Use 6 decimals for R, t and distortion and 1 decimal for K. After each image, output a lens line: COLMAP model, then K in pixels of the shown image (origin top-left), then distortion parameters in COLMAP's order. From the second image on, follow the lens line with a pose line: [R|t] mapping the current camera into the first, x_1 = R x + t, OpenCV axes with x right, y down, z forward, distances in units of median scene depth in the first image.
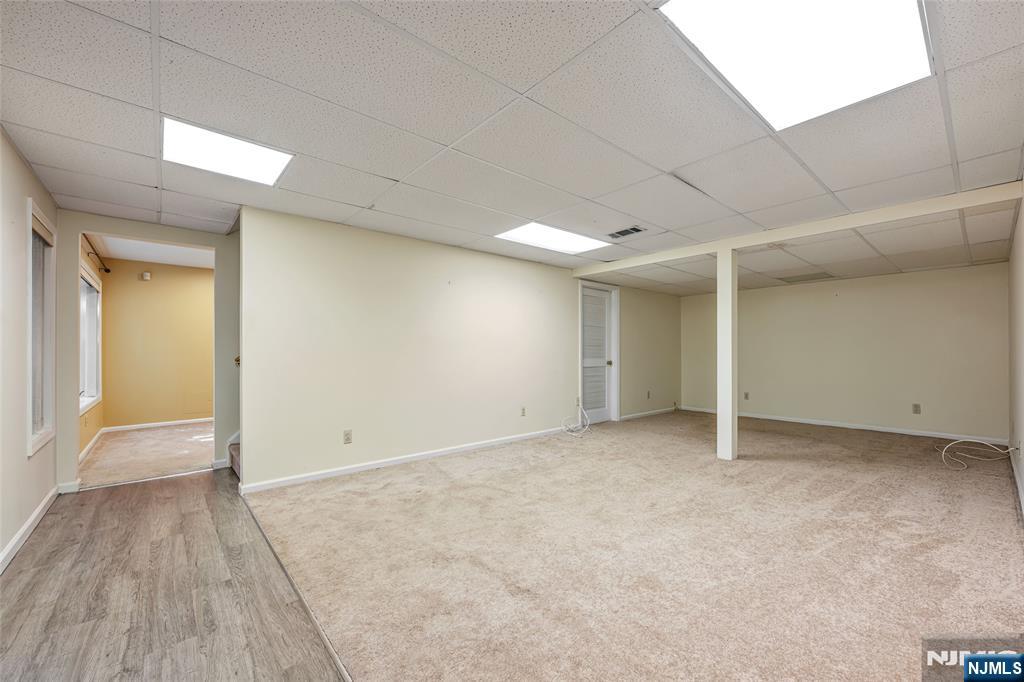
lens RADIAL K [[407.3, 0, 515.2], [0, 407.3, 345.5], [0, 0, 1]] dist [-0.001943, -0.000096]
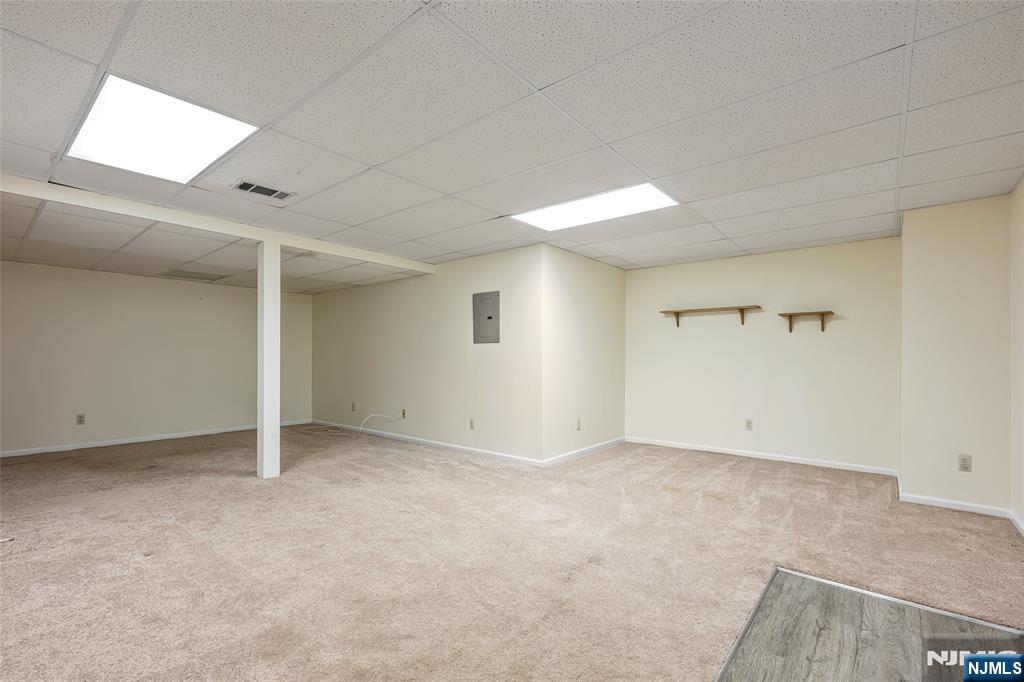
lens RADIAL K [[455.1, 0, 509.6], [0, 455.1, 358.1], [0, 0, 1]] dist [0.000478, 0.000145]
pose [[-0.162893, -0.000286, 0.986644, -0.554605], [-0.016991, 0.999852, -0.002515, 0.011256], [-0.986497, -0.017173, -0.162874, 0.653202]]
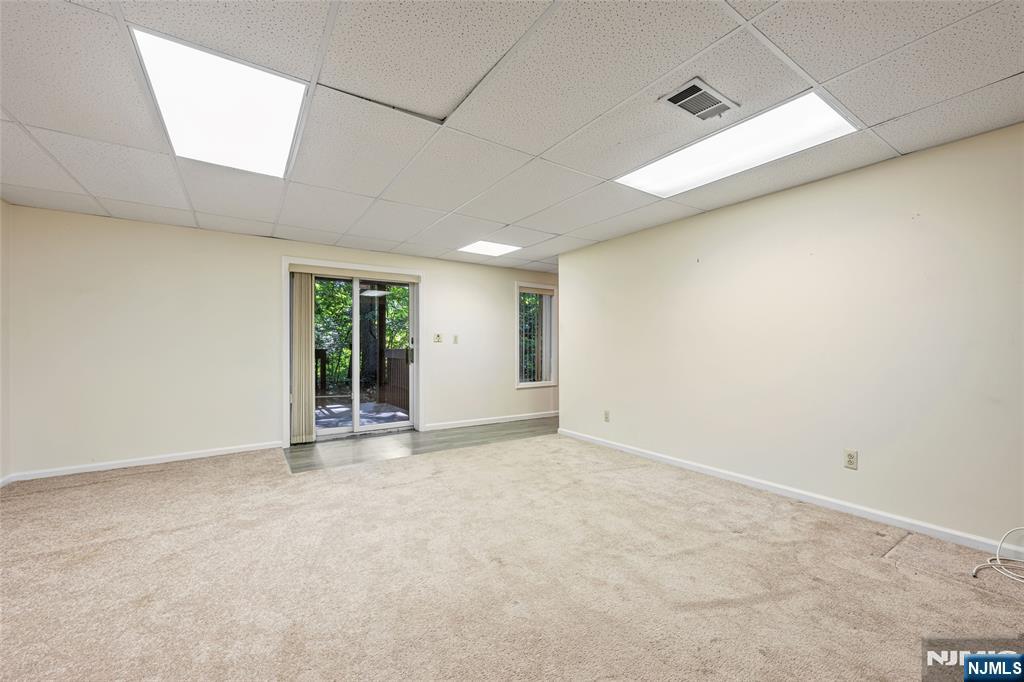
lens RADIAL K [[409.8, 0, 515.8], [0, 409.8, 343.9], [0, 0, 1]] dist [-0.002261, 0.000205]
pose [[-0.127113, 0.002766, -0.991884, 0.729735], [0.014448, 0.999895, 0.000937, 0.005239], [0.991783, -0.014211, -0.127139, 0.783746]]
